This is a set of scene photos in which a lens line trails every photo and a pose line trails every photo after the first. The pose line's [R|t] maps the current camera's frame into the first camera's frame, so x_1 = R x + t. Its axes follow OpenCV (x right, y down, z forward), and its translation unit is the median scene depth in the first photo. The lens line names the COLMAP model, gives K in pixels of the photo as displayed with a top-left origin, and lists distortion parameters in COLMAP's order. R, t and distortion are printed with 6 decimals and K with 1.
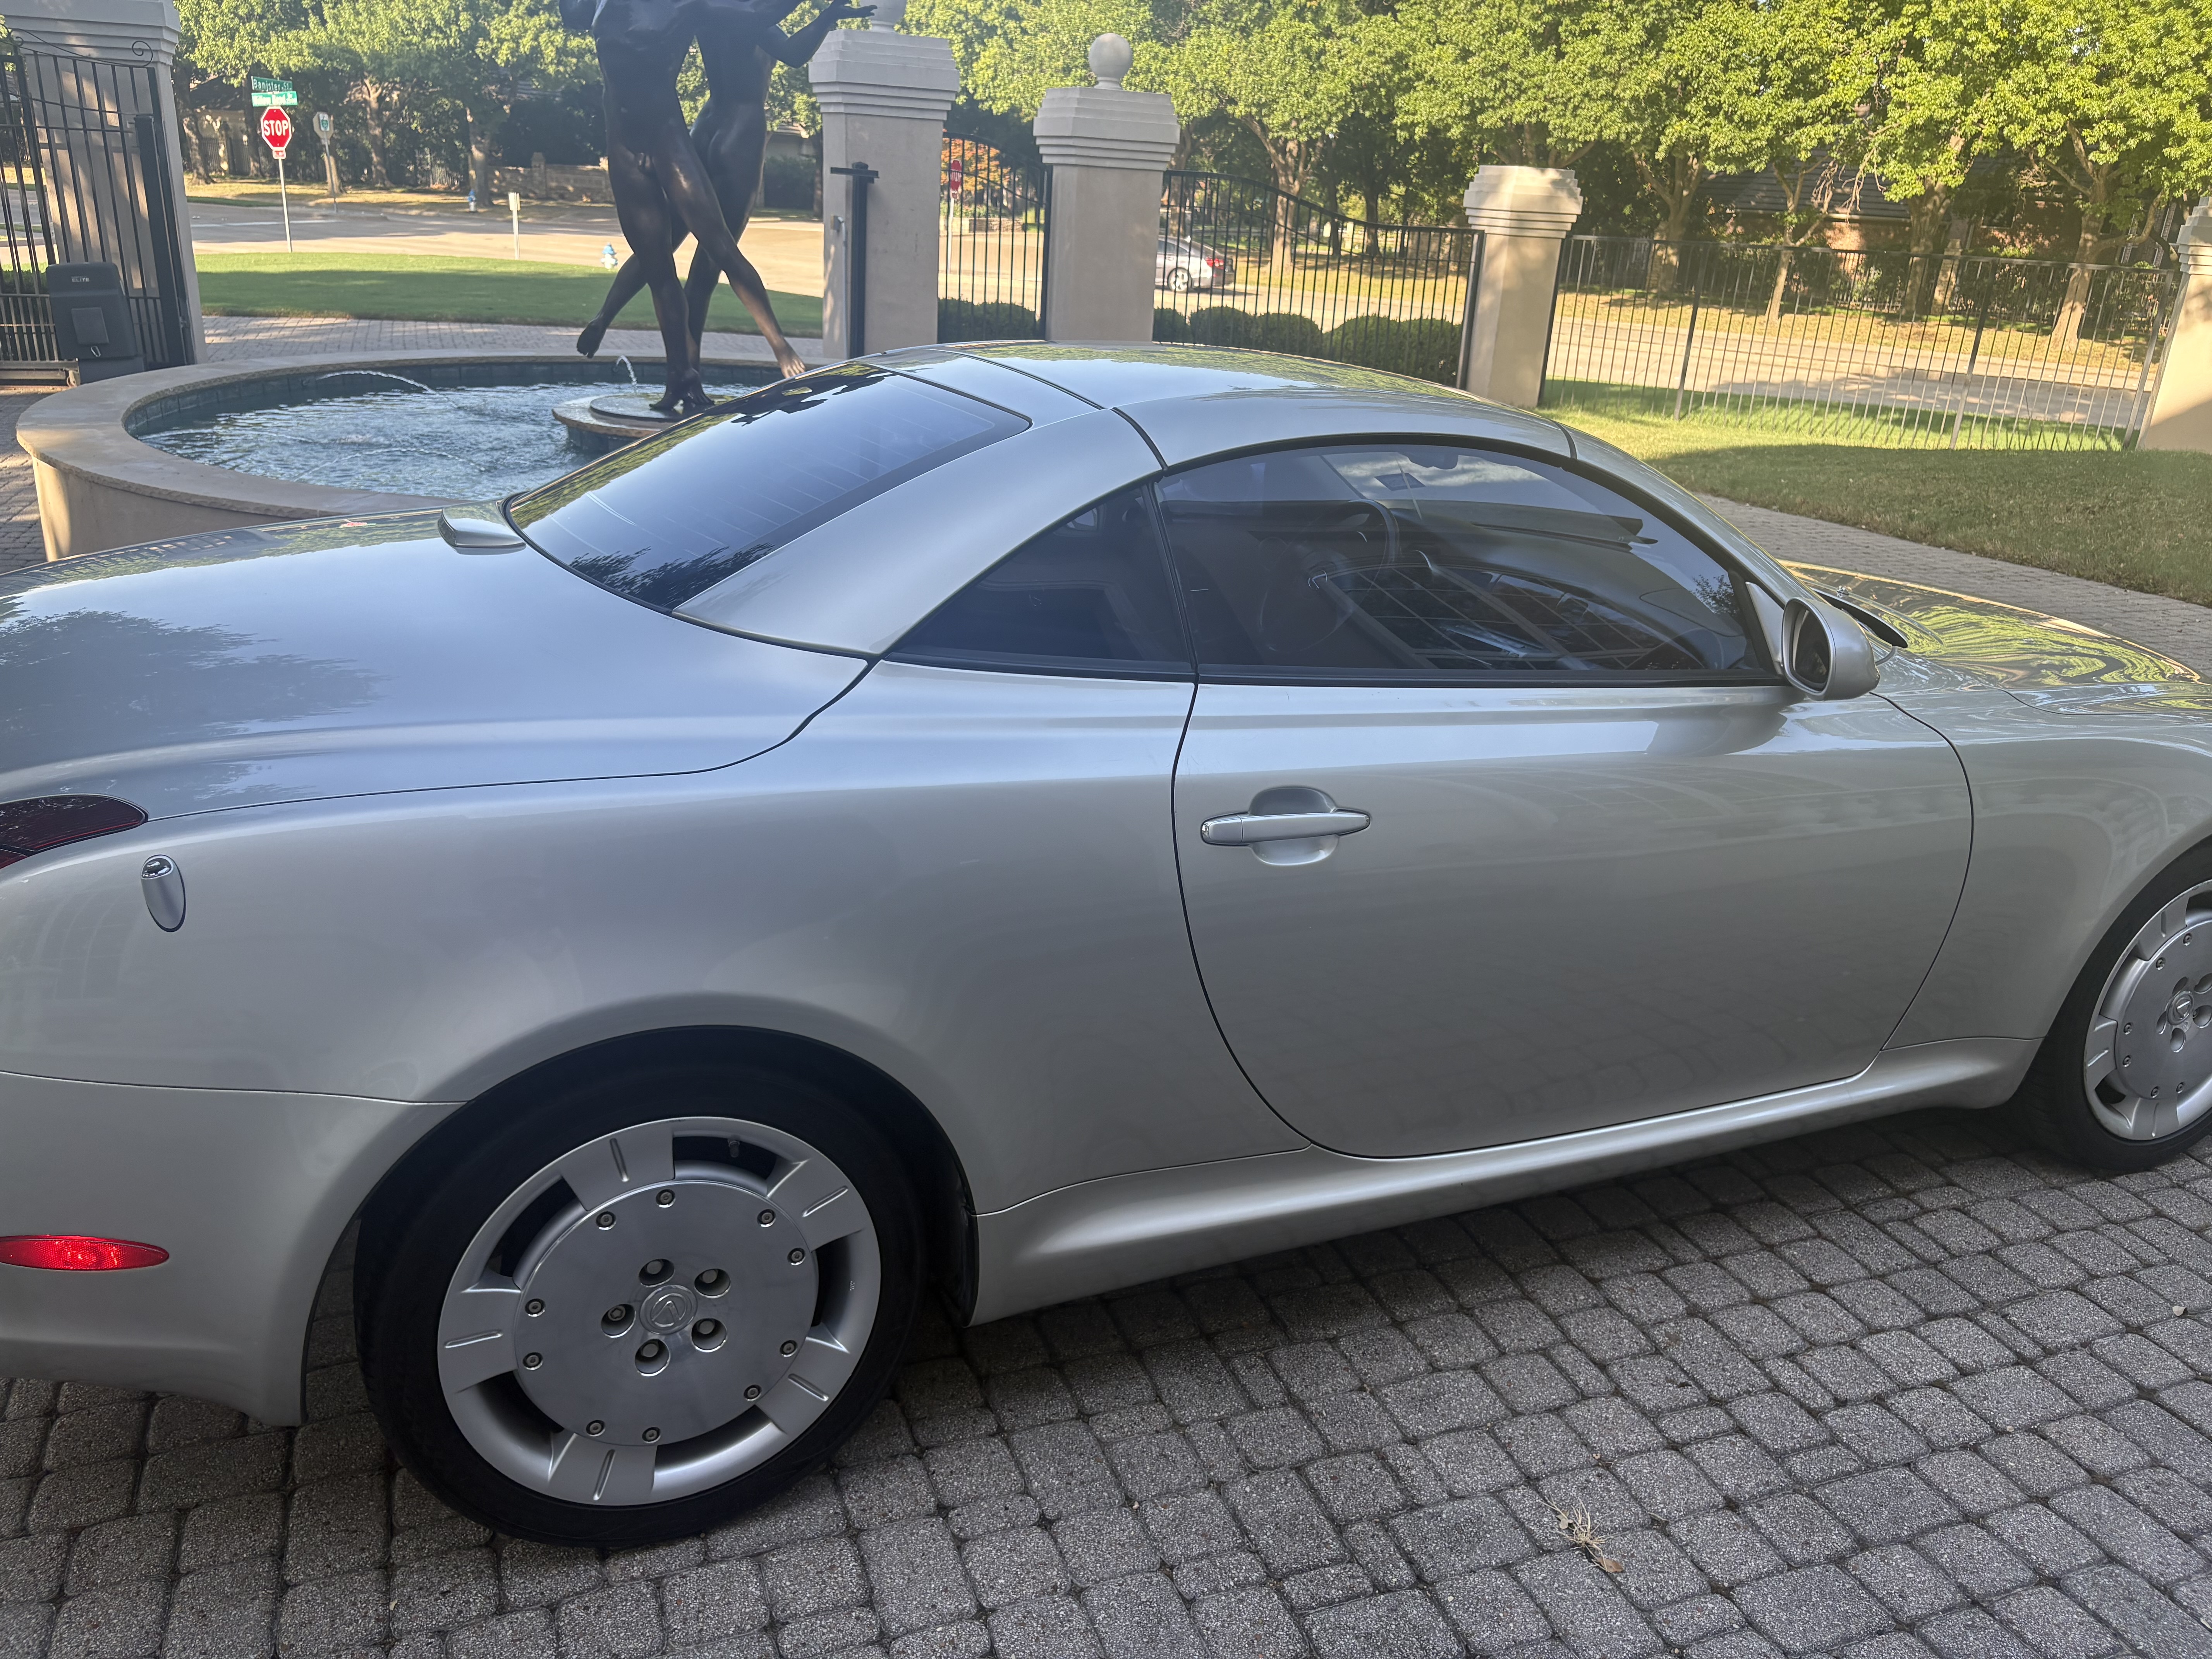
lens RADIAL K [[1681.4, 0, 1106.0], [0, 1681.4, 829.5], [0, 0, 1]] dist [0.064989, -0.079285]
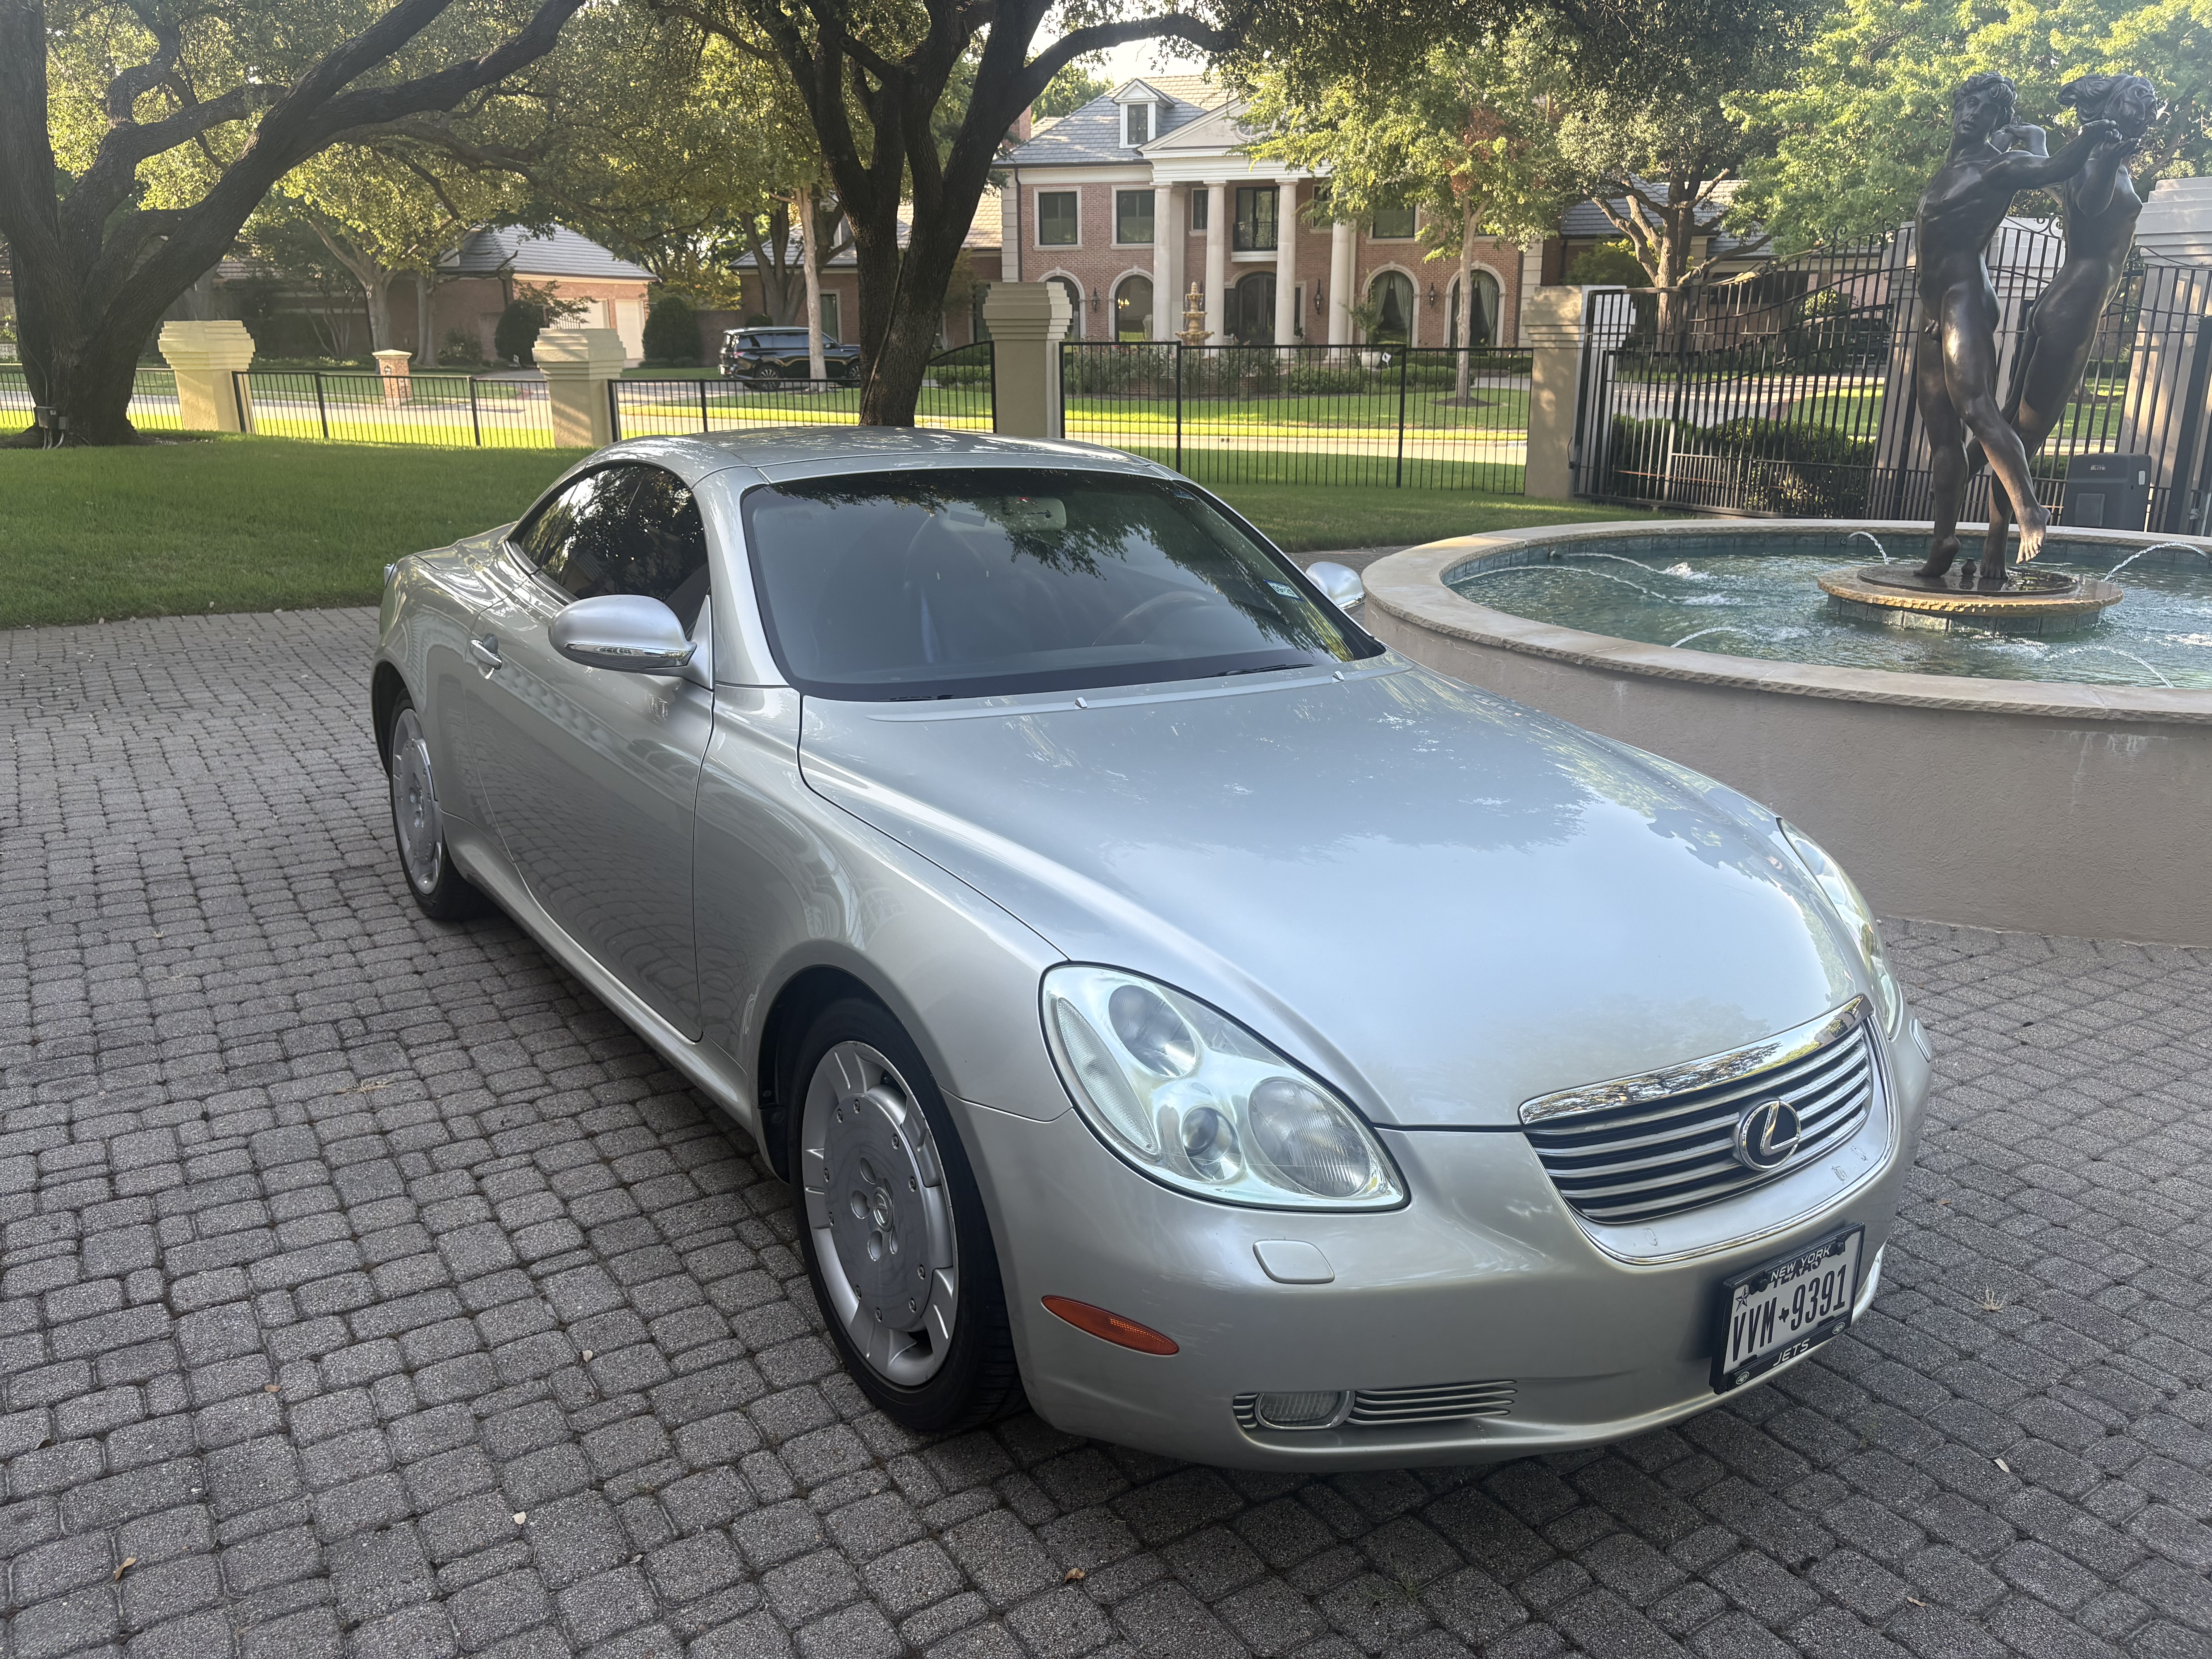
lens RADIAL K [[1704.9, 0, 1097.0], [0, 1704.9, 832.4], [0, 0, 1]] dist [-0.007111, 0.083294]
pose [[0.186791, 0.226930, -0.955830, 0.112138], [-0.343812, 0.926526, 0.152784, -0.018246], [0.920273, 0.300087, 0.251088, 0.066565]]
